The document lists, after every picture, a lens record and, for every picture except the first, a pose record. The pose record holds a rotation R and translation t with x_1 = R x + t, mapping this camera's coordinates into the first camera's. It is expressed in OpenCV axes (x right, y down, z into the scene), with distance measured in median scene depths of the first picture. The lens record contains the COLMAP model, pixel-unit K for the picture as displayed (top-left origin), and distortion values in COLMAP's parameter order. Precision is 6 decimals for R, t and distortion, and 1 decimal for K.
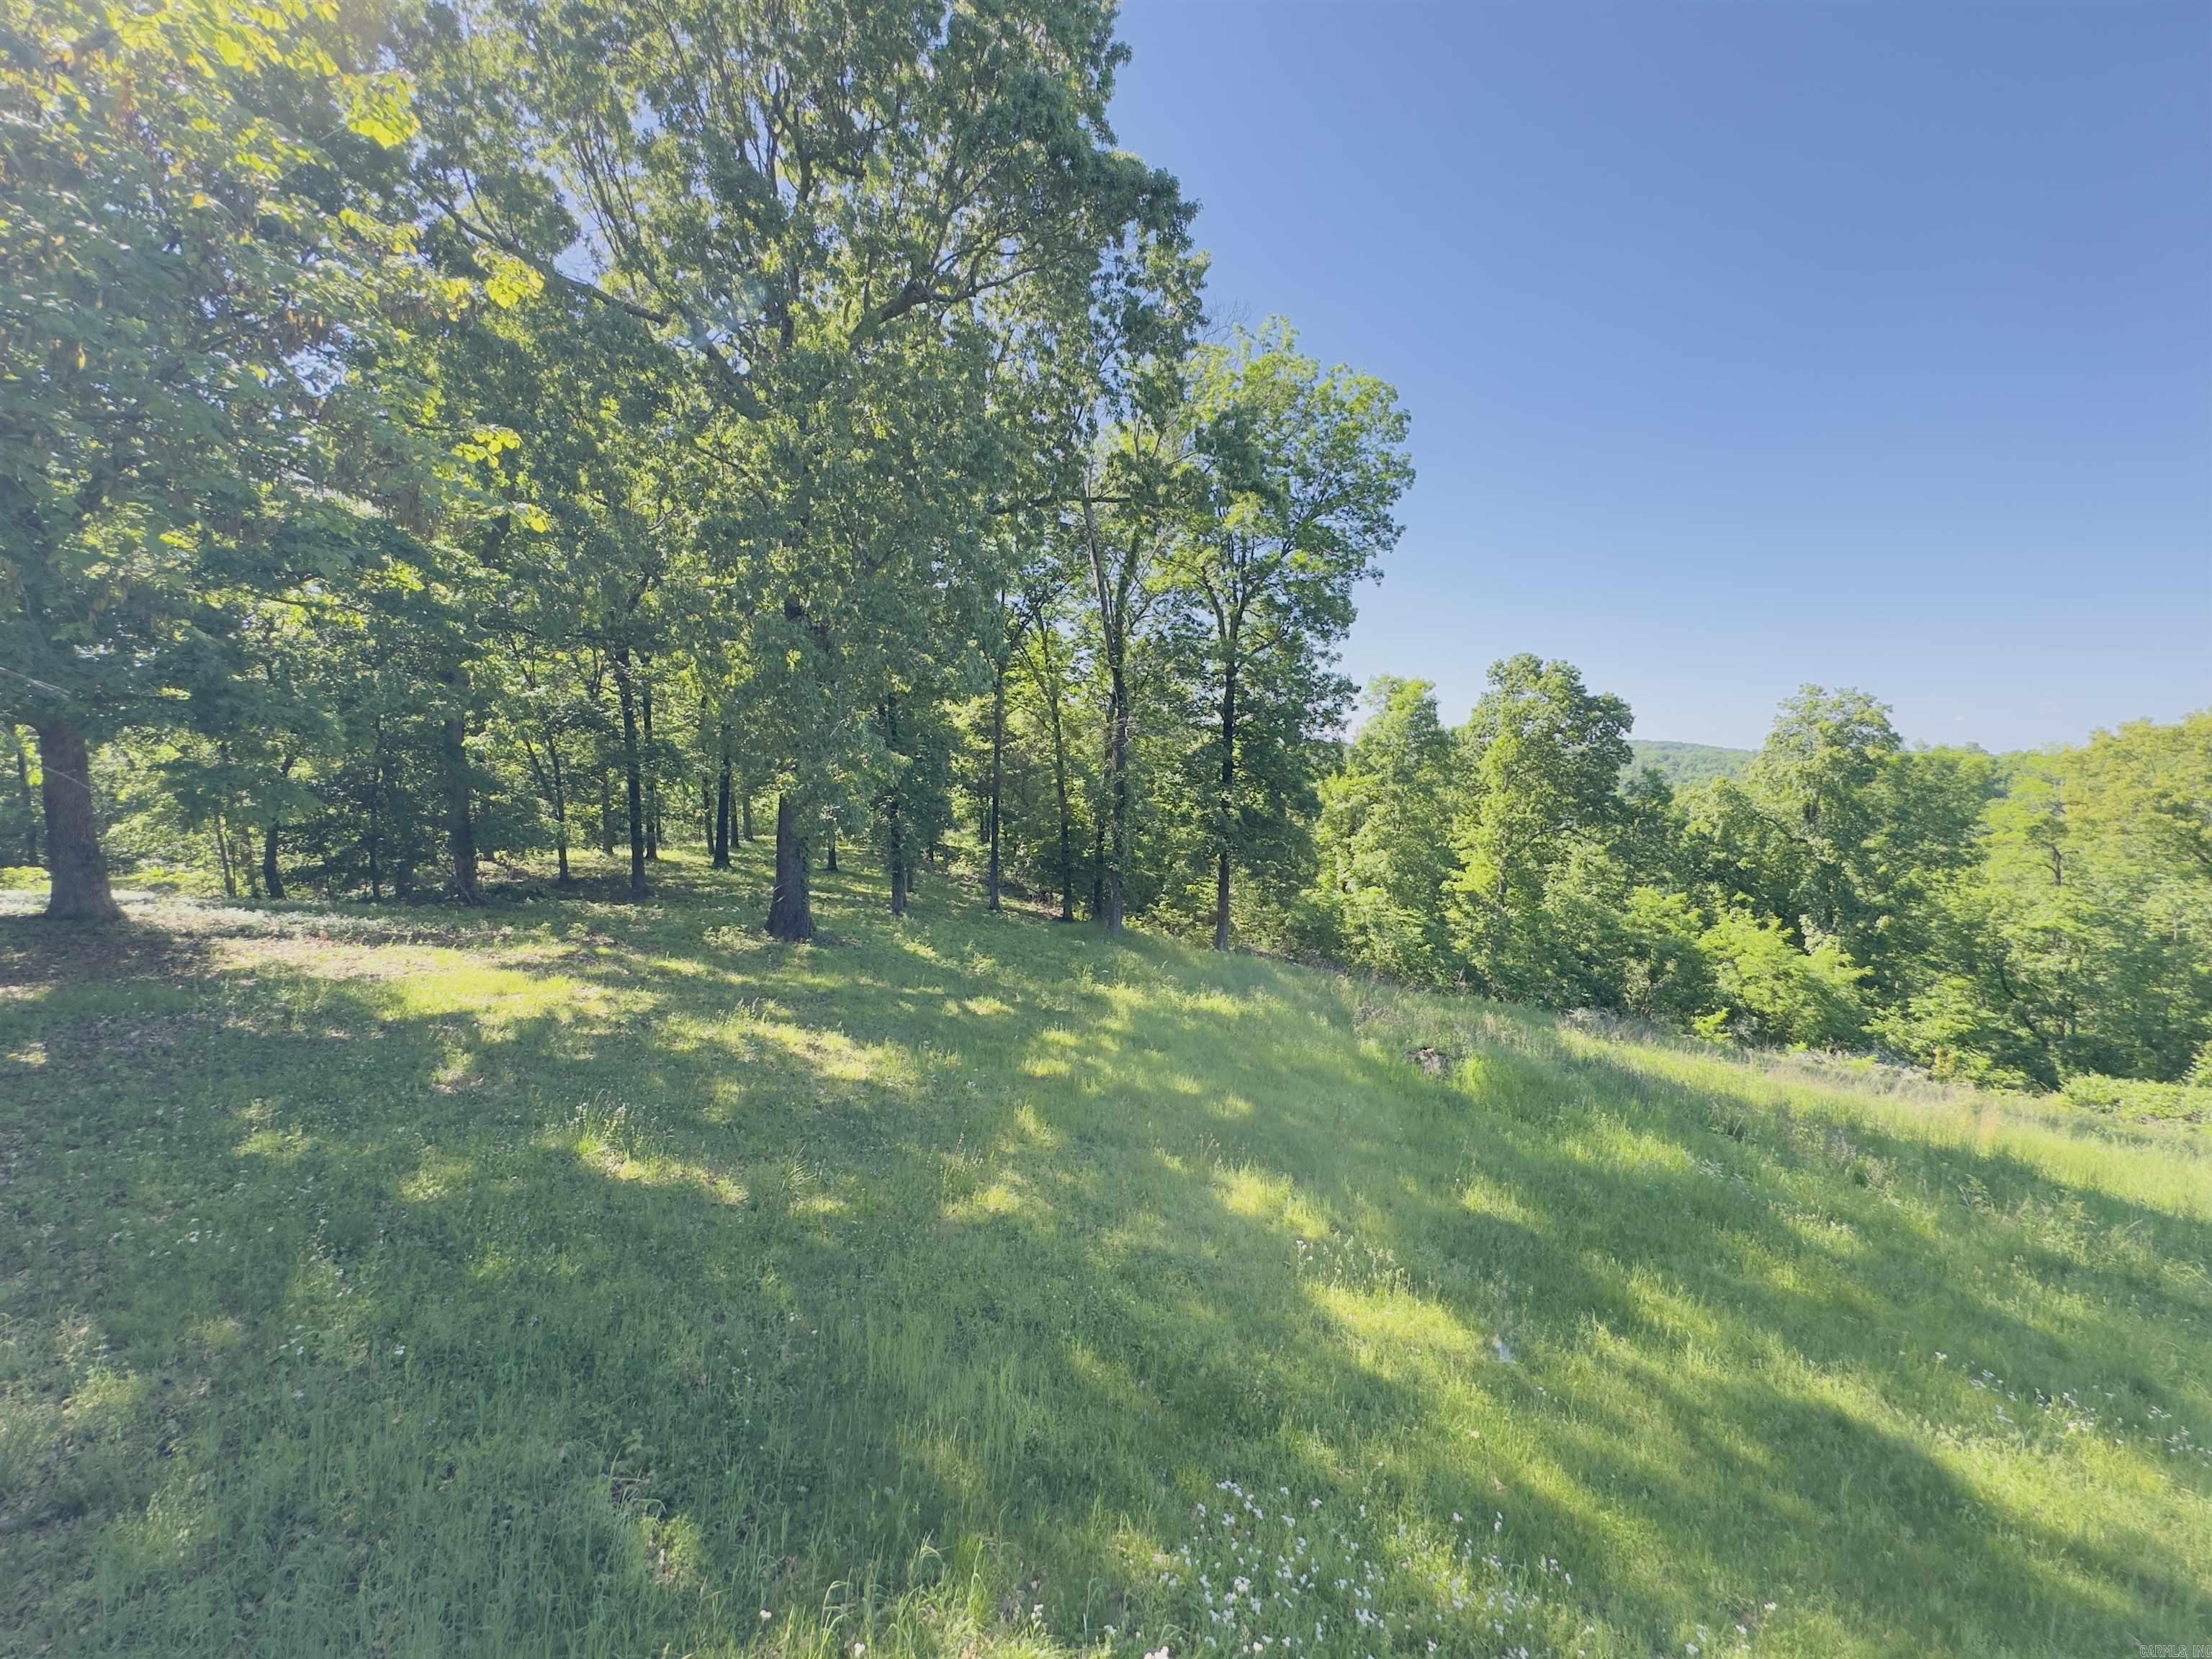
lens RADIAL K [[883.3, 0, 1104.9], [0, 883.3, 824.9], [0, 0, 1]] dist [-0.000705, -0.000008]
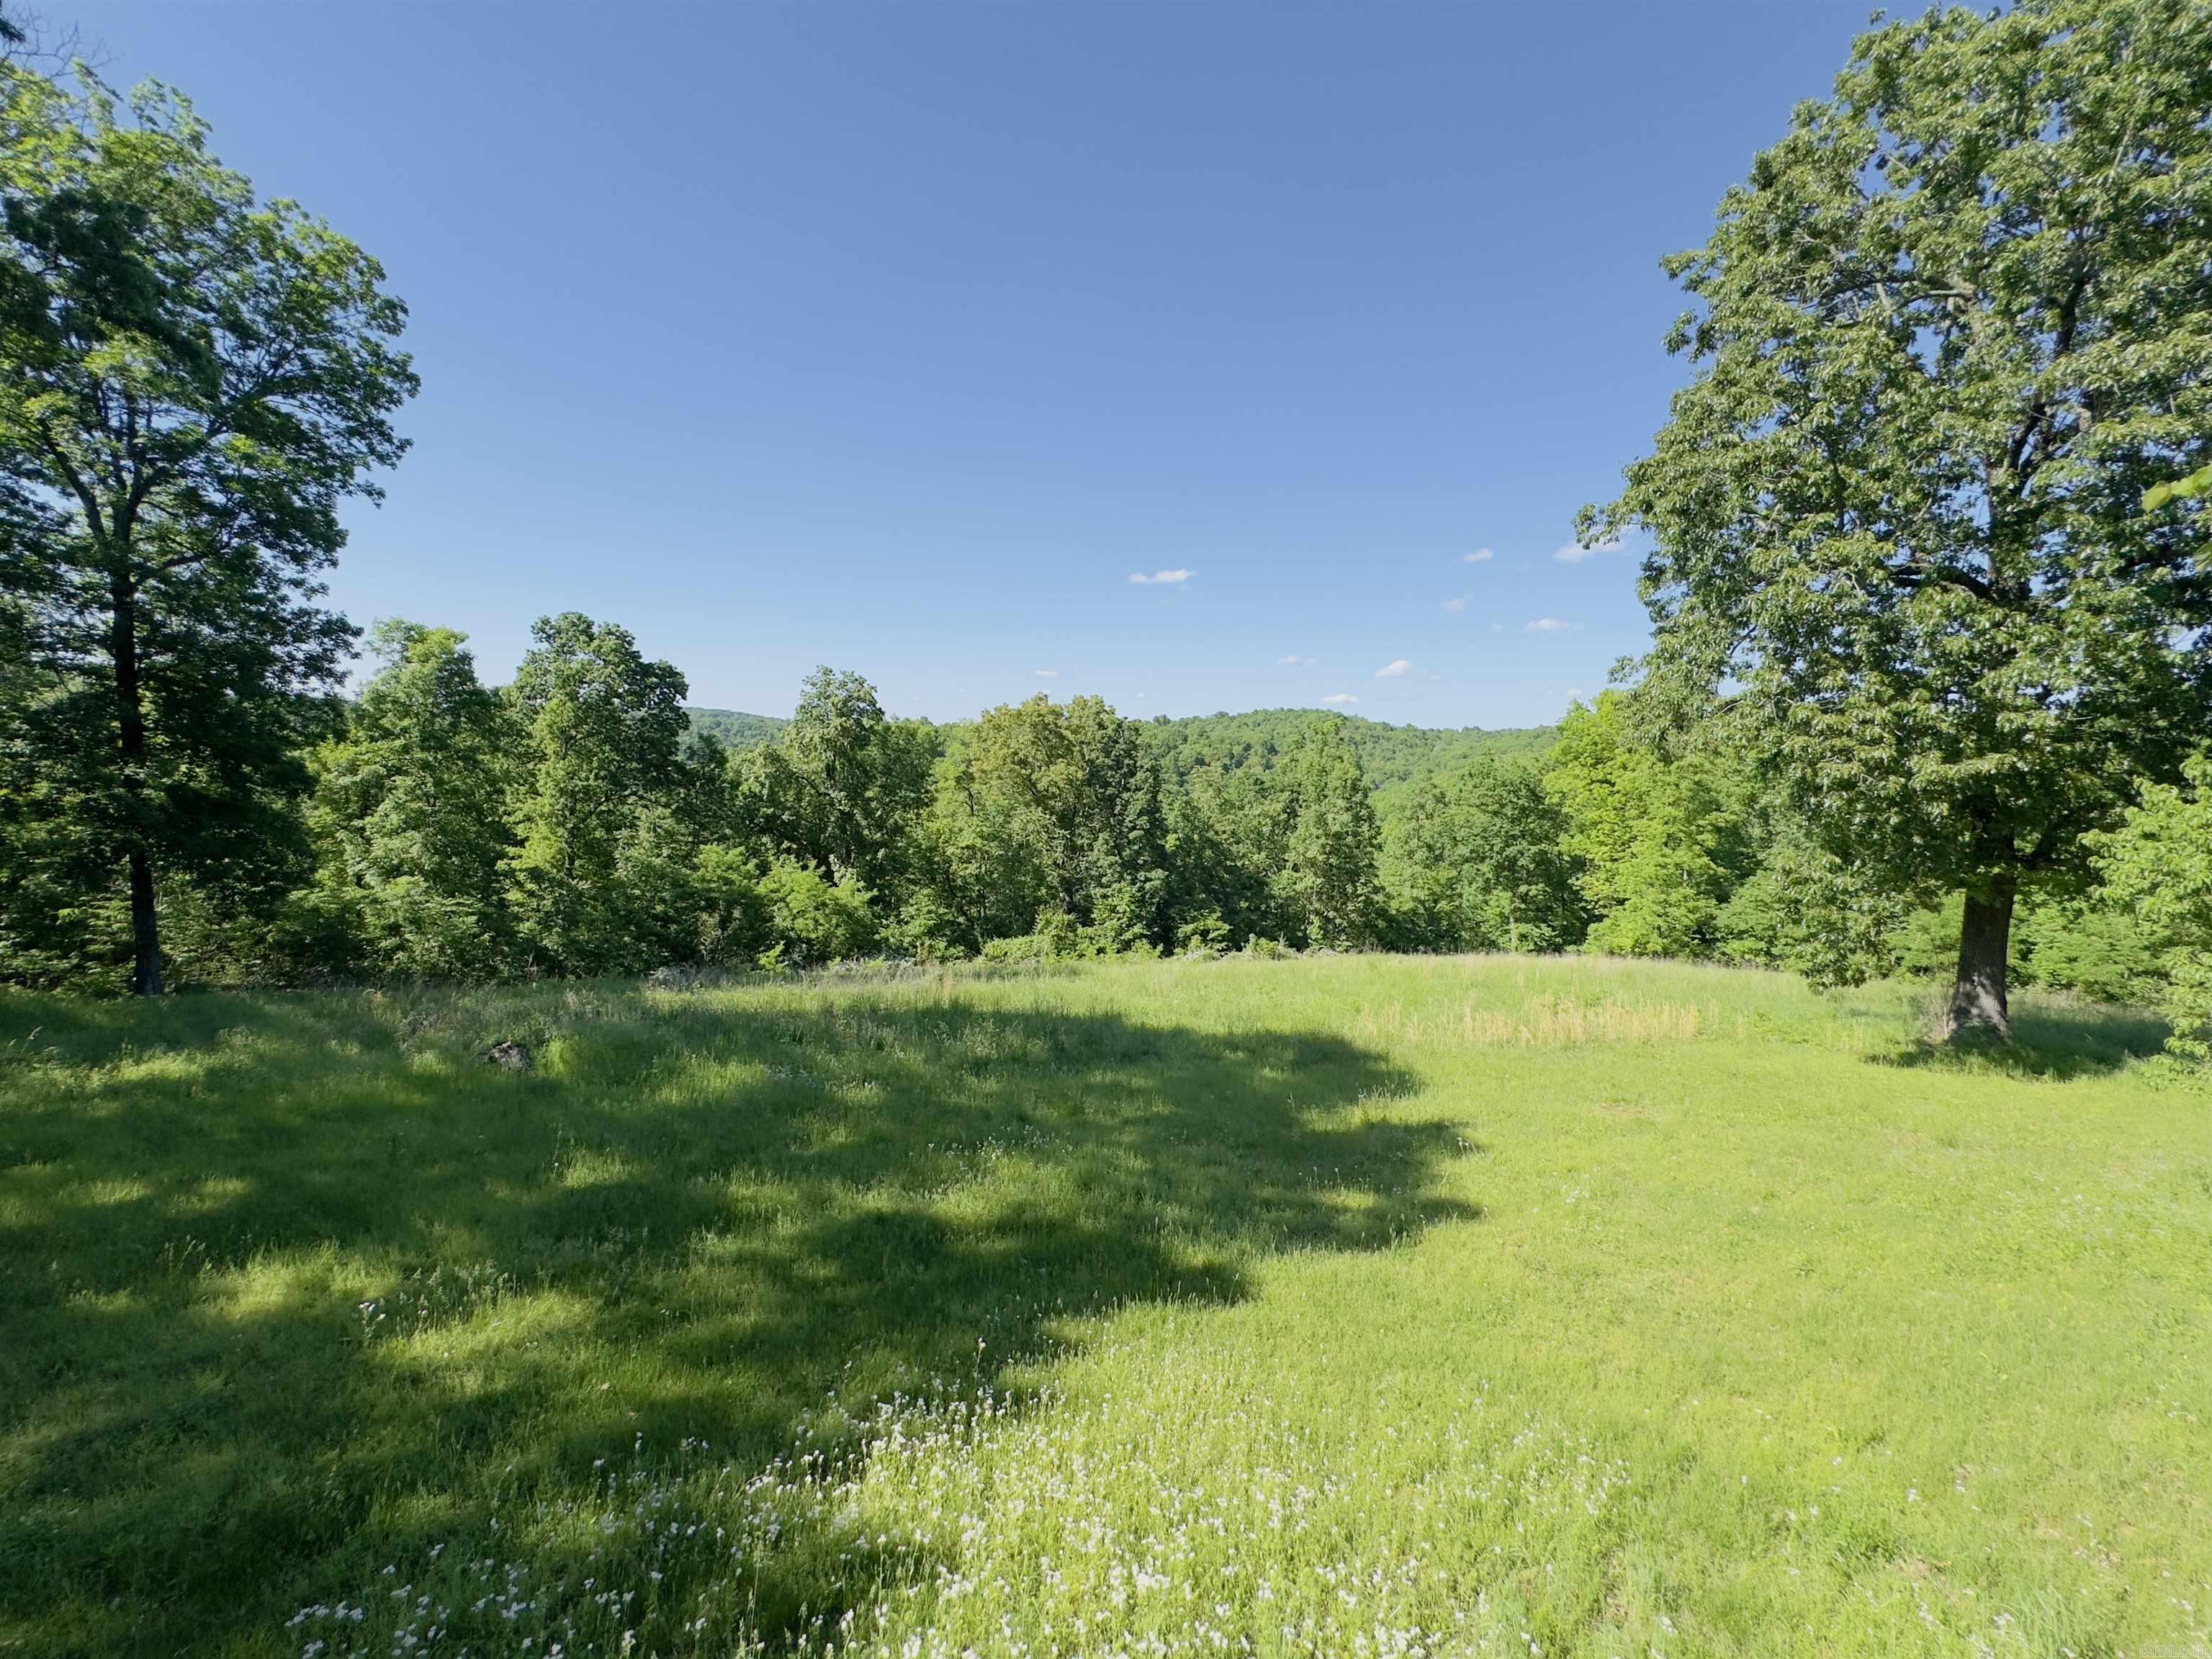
lens RADIAL K [[883.3, 0, 1104.9], [0, 883.3, 824.9], [0, 0, 1]] dist [-0.000705, -0.000008]
pose [[0.560755, -0.079067, 0.824198, -0.005933], [0.047032, 0.996865, 0.063633, 0.000397], [-0.826645, 0.003082, 0.562715, -0.007096]]
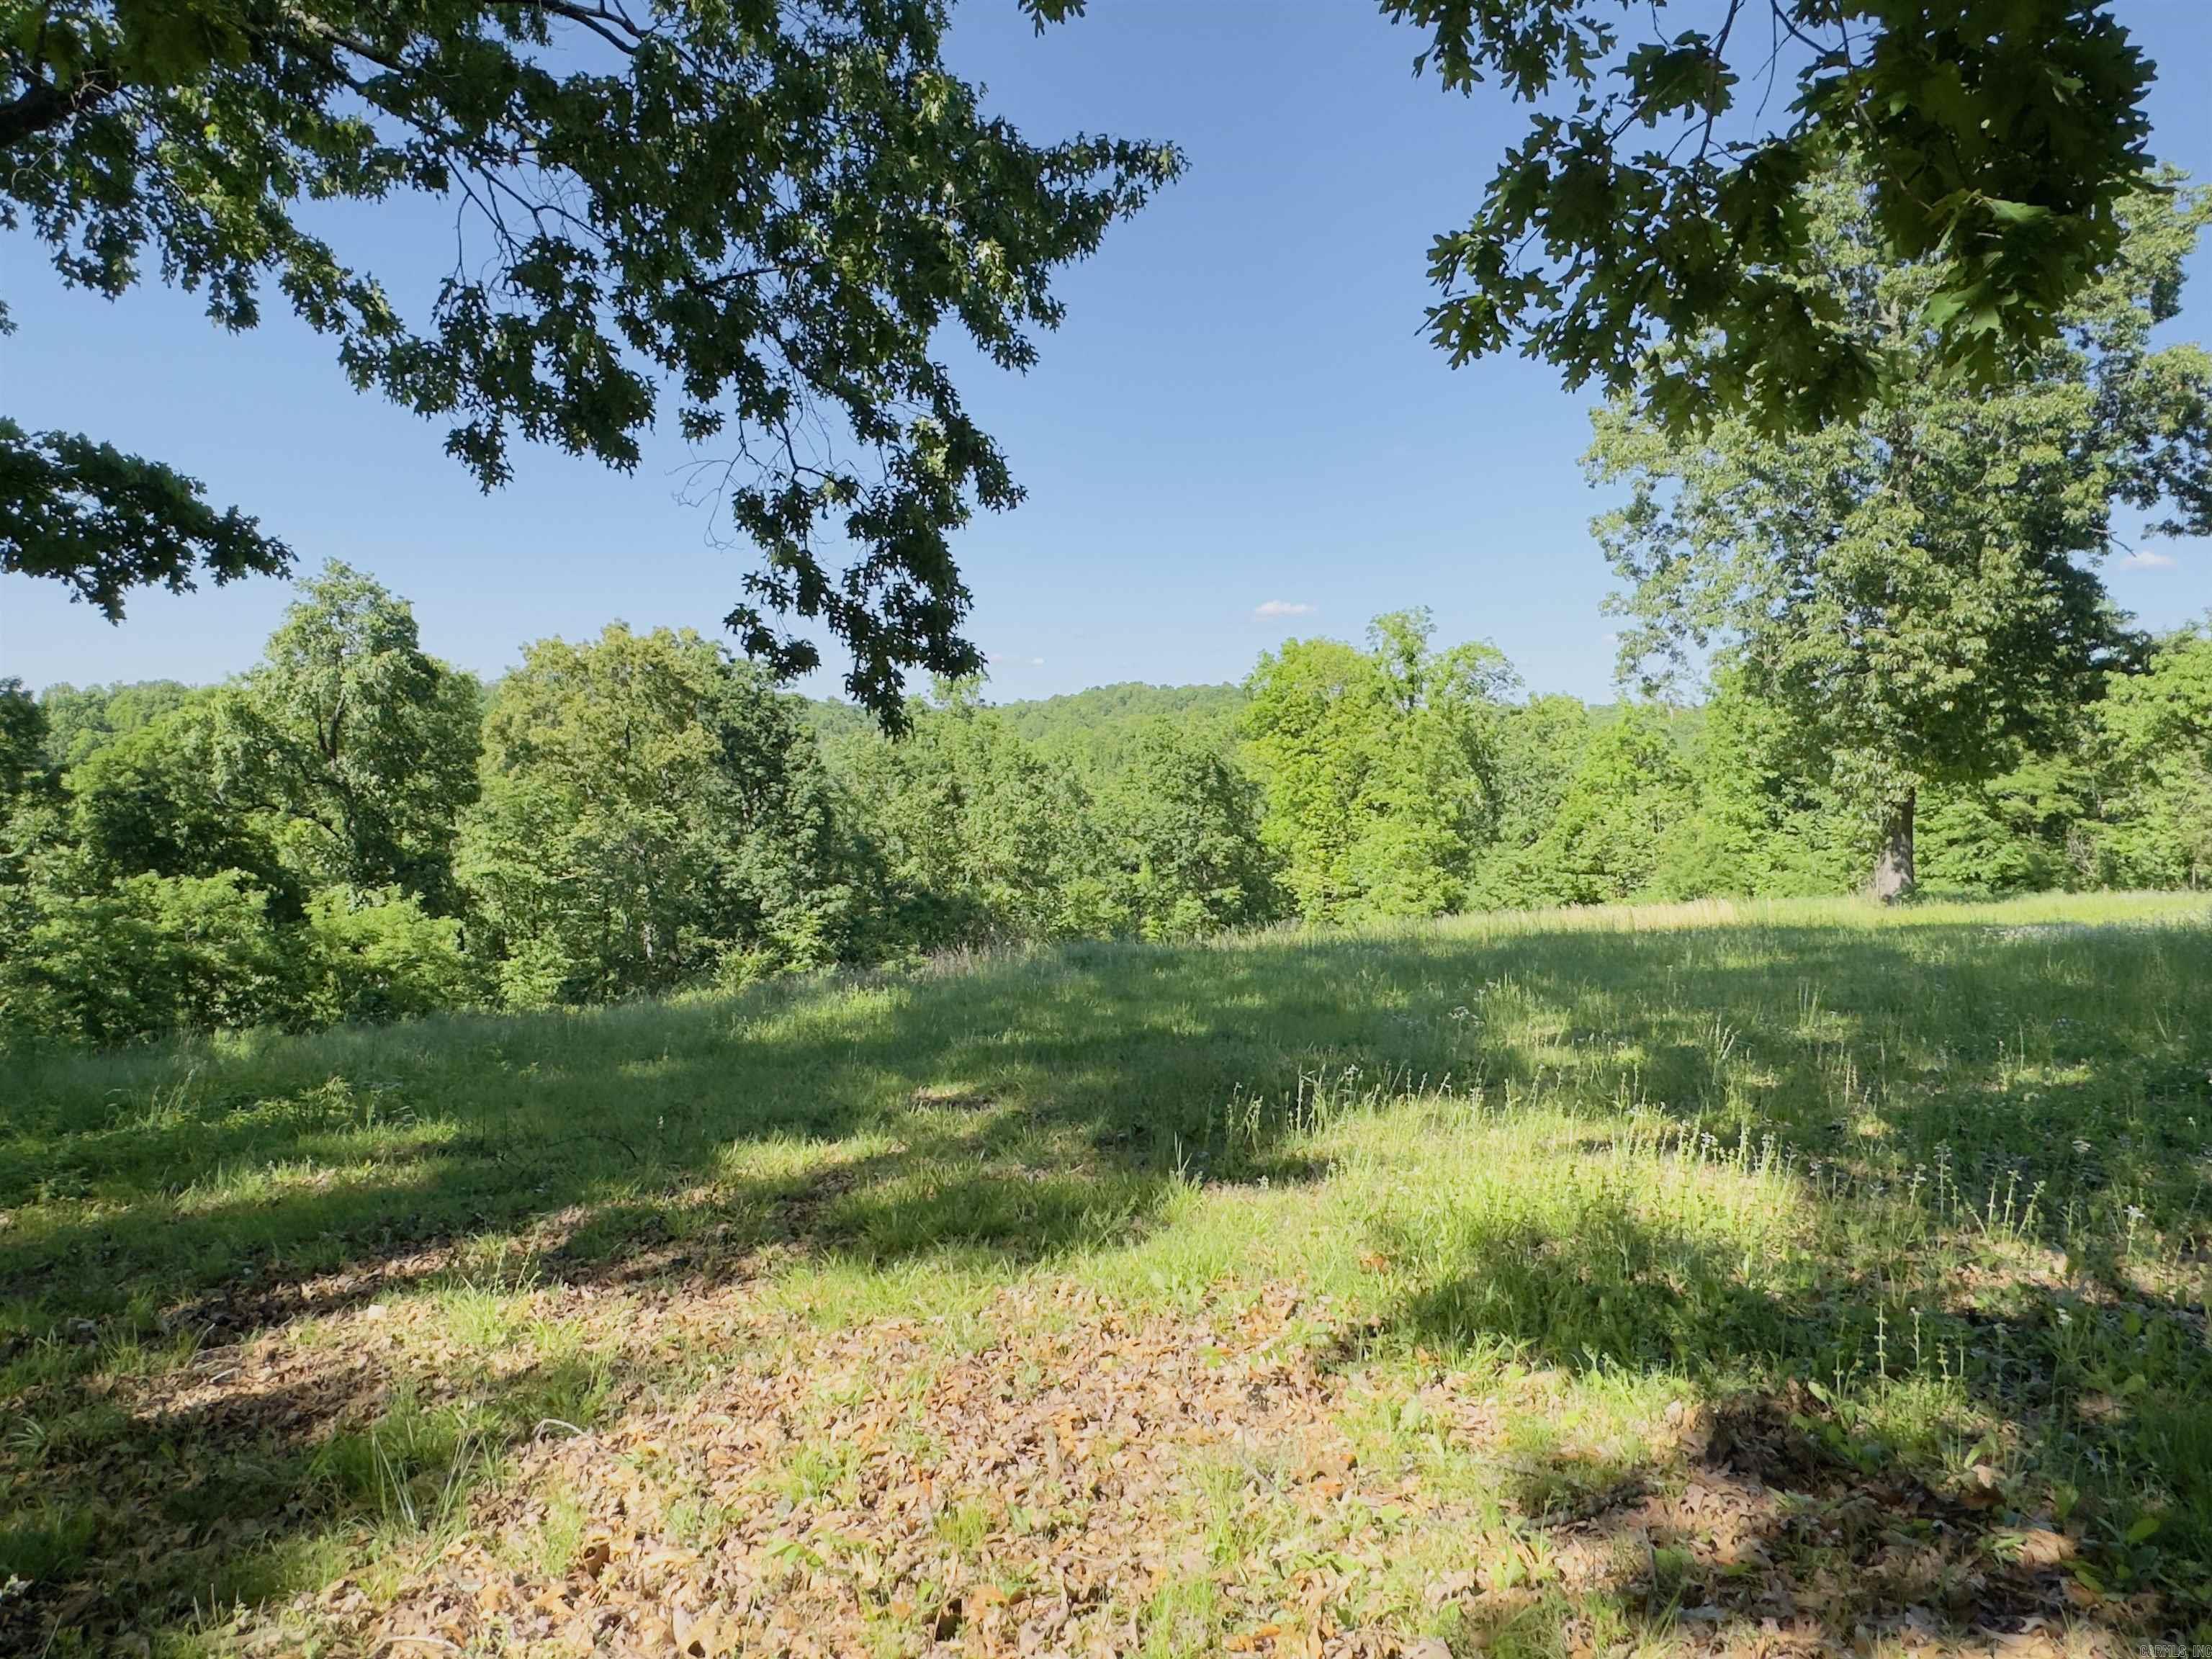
lens RADIAL K [[1466.6, 0, 1106.0], [0, 1466.6, 829.5], [0, 0, 1]] dist [-0.002772, 0.001195]
pose [[0.046522, -0.069683, 0.996484, -0.338481], [0.060649, 0.995921, 0.066812, 0.015639], [-0.997074, 0.057327, 0.050559, 0.315956]]
